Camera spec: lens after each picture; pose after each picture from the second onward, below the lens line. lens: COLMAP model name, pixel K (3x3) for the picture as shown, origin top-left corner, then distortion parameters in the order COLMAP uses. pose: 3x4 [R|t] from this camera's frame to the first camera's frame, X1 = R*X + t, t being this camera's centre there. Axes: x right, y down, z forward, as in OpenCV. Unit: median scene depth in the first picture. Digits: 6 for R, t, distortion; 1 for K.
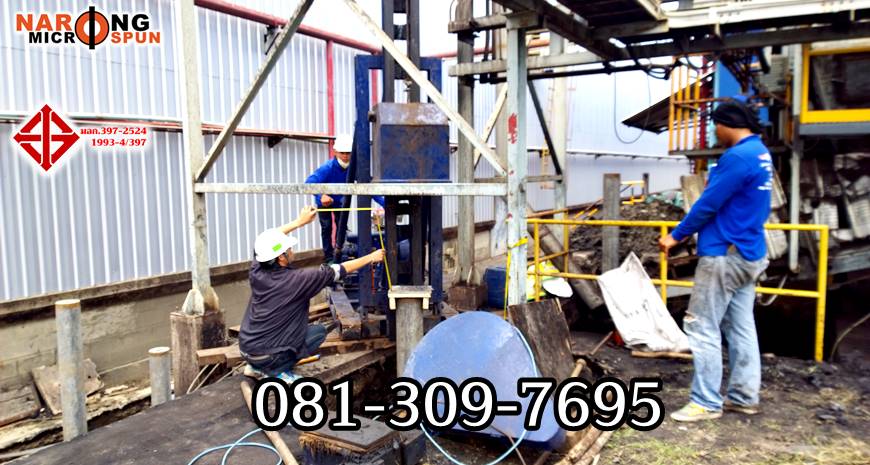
lens RADIAL K [[622.3, 0, 435.0], [0, 622.3, 232.5], [0, 0, 1]] dist [0.075404, -0.092026]
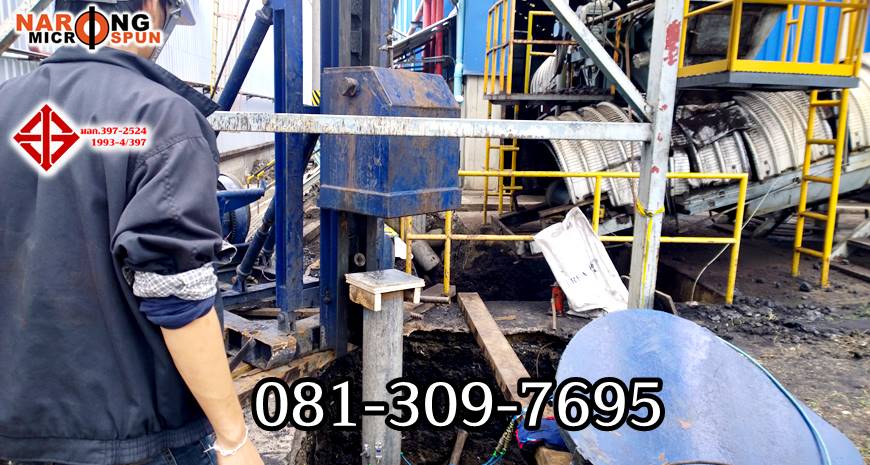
lens RADIAL K [[618.4, 0, 435.0], [0, 618.4, 232.5], [0, 0, 1]] dist [0.078071, -0.089705]
pose [[0.806248, -0.072952, 0.587062, -0.302151], [0.020195, 0.995183, 0.095934, -0.017799], [-0.591232, -0.065491, 0.803838, 0.349323]]
